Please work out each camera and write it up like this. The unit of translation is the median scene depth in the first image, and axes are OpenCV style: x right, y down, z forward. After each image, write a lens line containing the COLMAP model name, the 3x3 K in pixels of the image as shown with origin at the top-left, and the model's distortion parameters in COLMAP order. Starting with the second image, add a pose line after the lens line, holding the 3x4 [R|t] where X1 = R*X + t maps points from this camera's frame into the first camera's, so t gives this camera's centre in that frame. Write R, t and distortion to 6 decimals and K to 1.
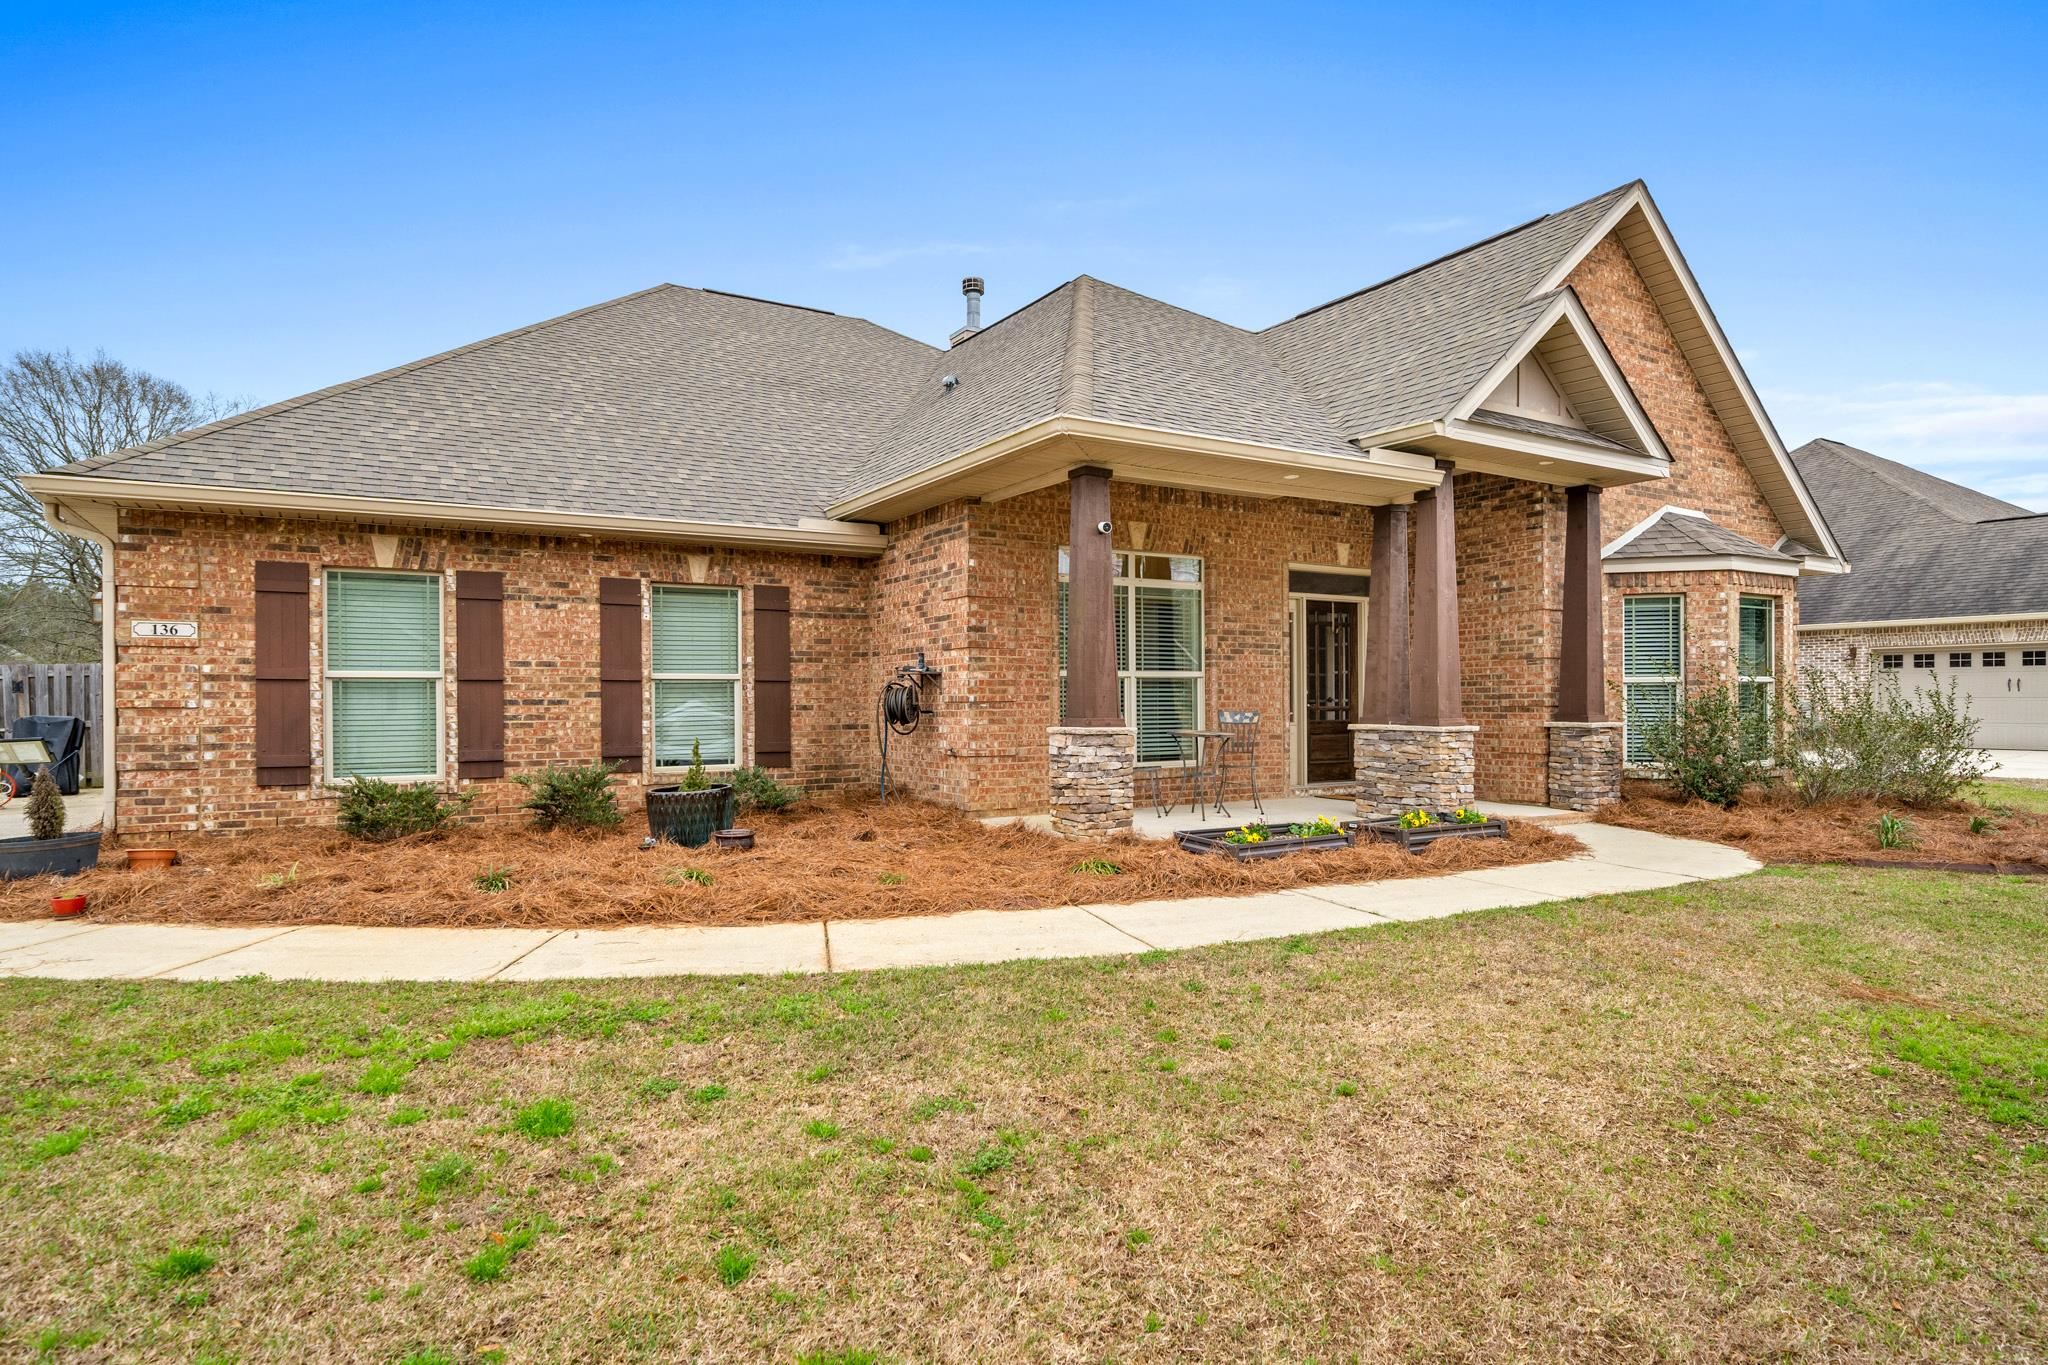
lens RADIAL K [[1111.0, 0, 1023.3], [0, 1111.0, 694.9], [0, 0, 1]] dist [0.001505, 0.001681]
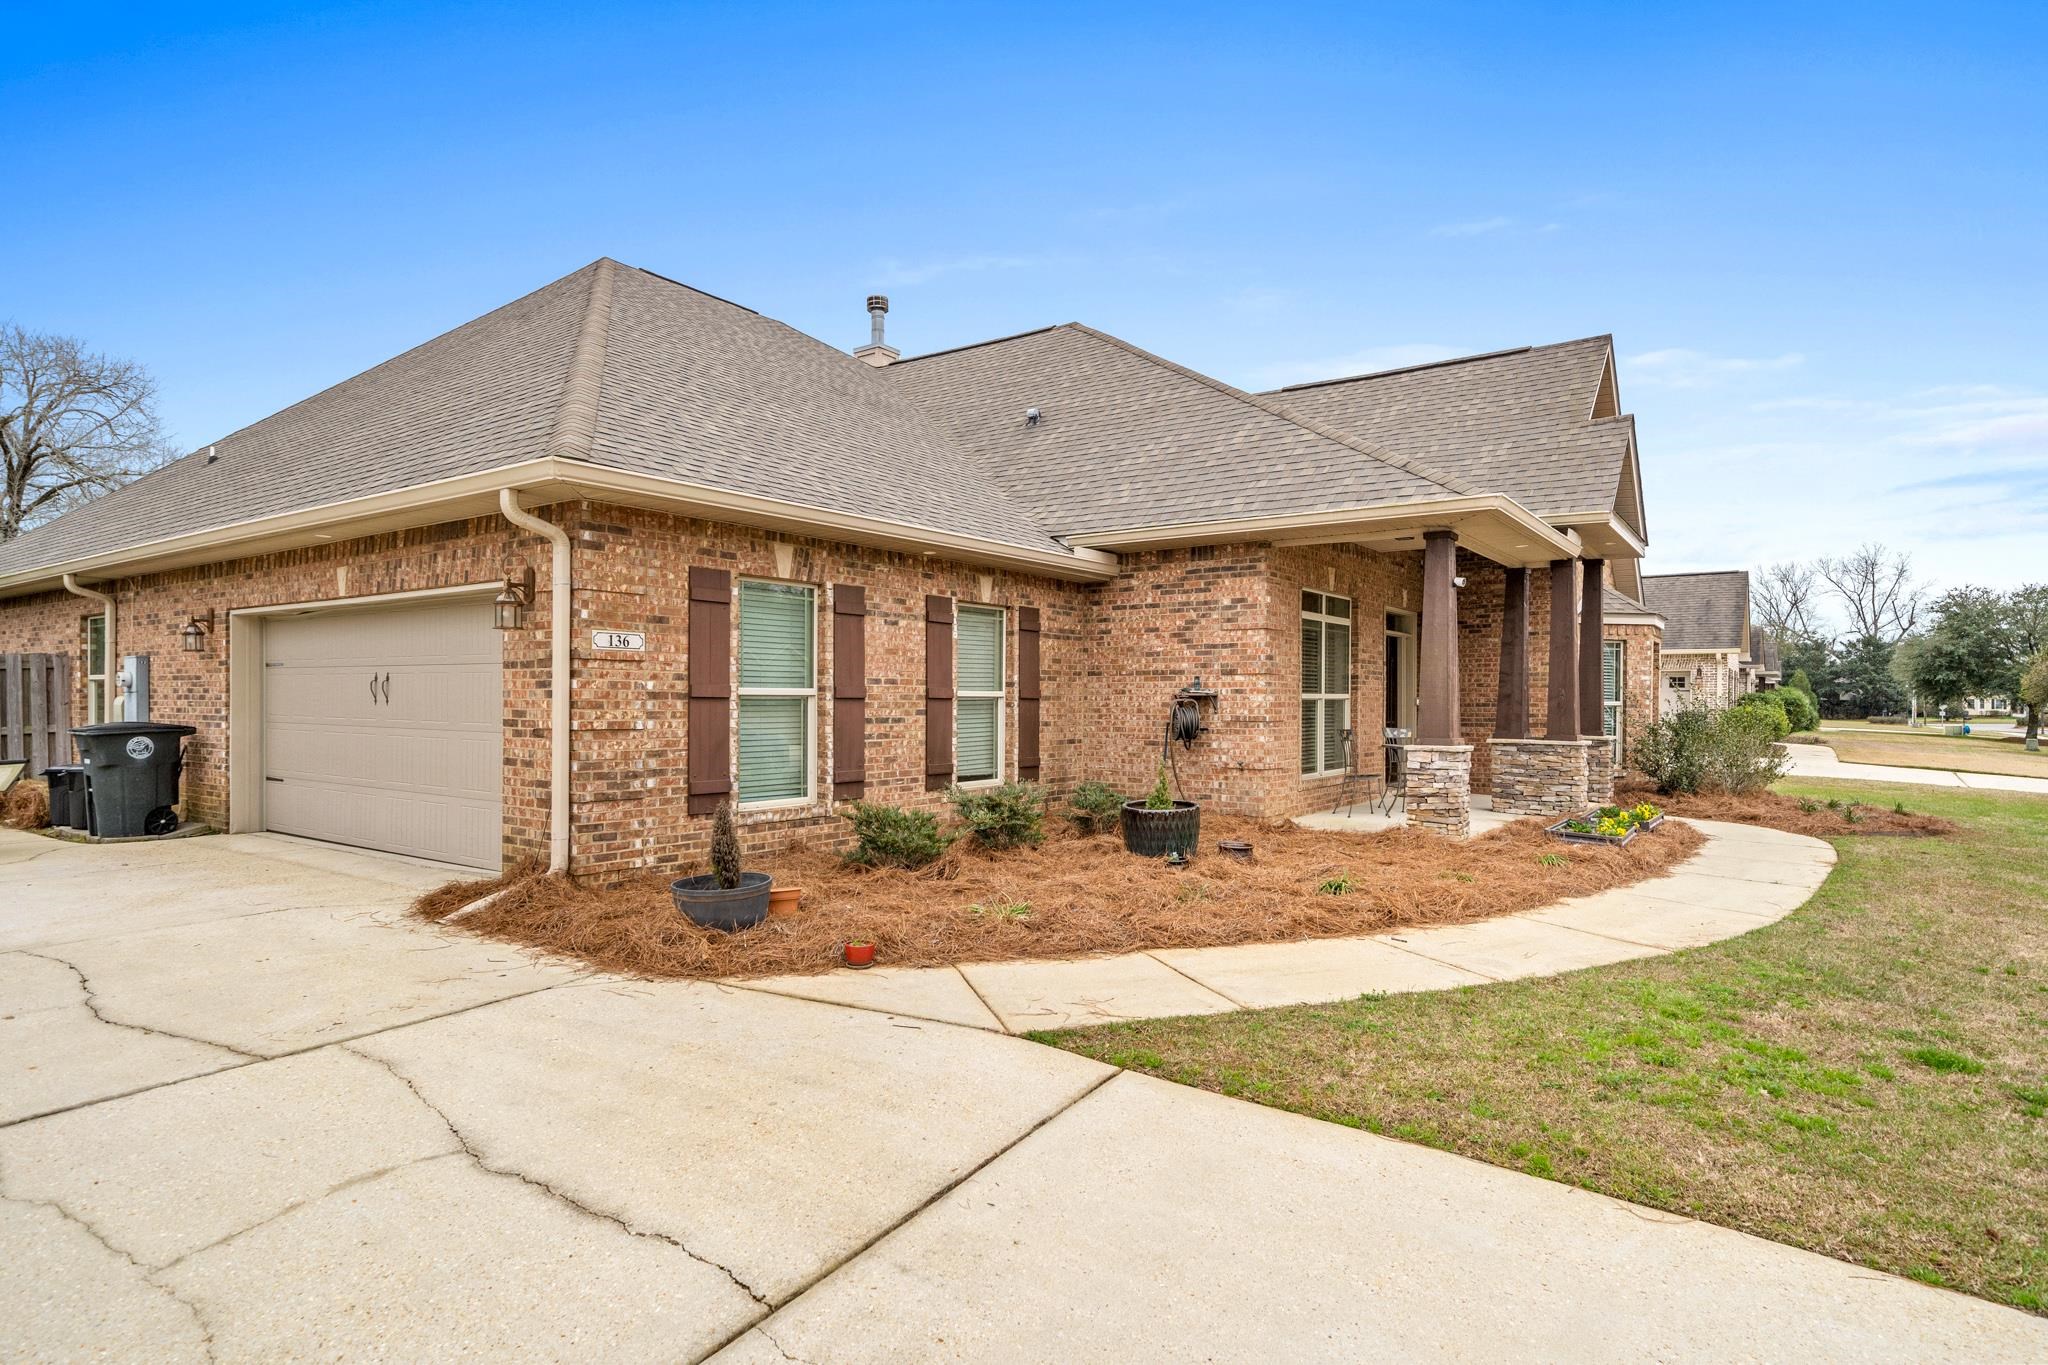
lens RADIAL K [[1068.4, 0, 1013.5], [0, 1068.4, 700.8], [0, 0, 1]] dist [0.000622, -0.000040]
pose [[0.922940, 0.009537, 0.384825, -0.696056], [-0.012008, 0.999920, 0.004018, -0.015911], [-0.384756, -0.008329, 0.922981, 0.086536]]
